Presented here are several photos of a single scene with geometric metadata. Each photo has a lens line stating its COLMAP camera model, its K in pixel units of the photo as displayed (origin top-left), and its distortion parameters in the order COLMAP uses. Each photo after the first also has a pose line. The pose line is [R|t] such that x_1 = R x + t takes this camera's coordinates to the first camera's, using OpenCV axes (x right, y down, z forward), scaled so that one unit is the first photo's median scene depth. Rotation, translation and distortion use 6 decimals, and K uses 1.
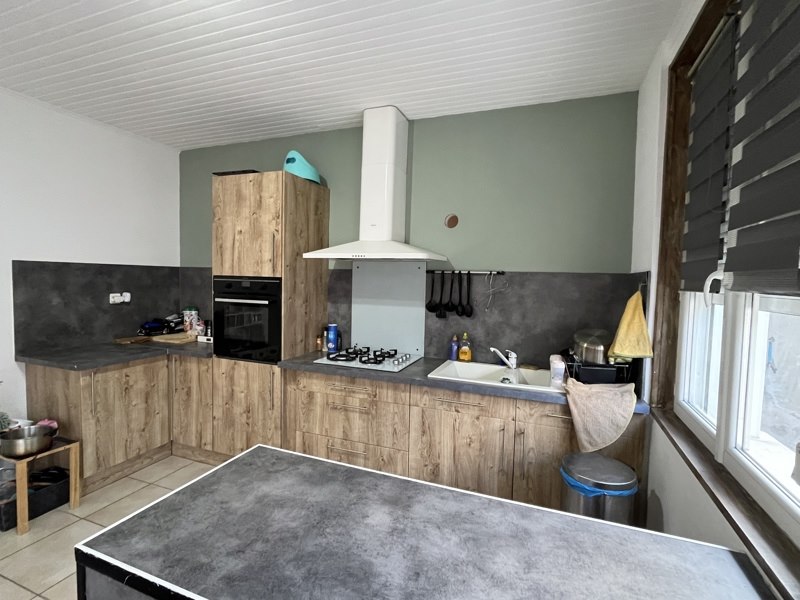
lens RADIAL K [[391.9, 0, 400.0], [0, 391.9, 298.8], [0, 0, 1]] dist [0.002124, 0.000448]
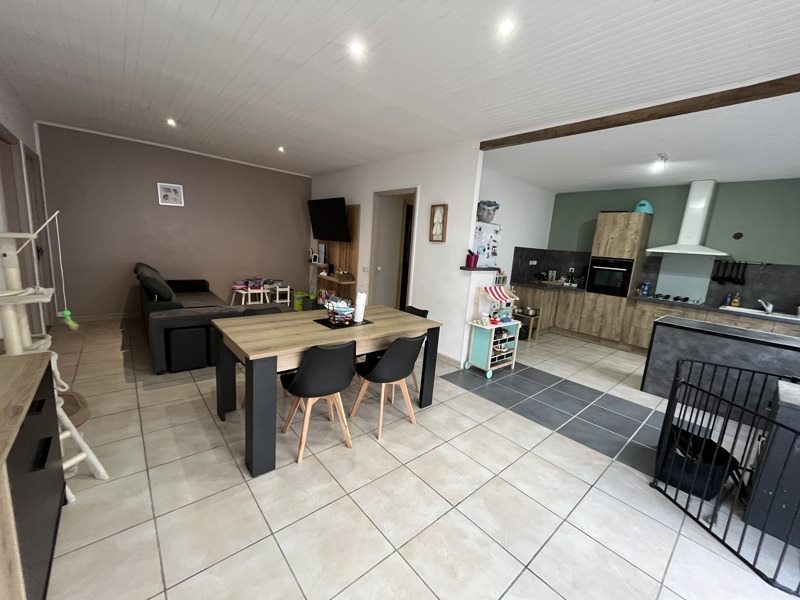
lens RADIAL K [[323.6, 0, 400.2], [0, 323.6, 299.0], [0, 0, 1]] dist [-0.000966, 0.000182]
pose [[0.884962, 0.119331, -0.450113, -0.603114], [-0.077145, 0.990821, 0.111005, 0.066571], [0.459228, -0.063512, 0.886045, -1.244190]]
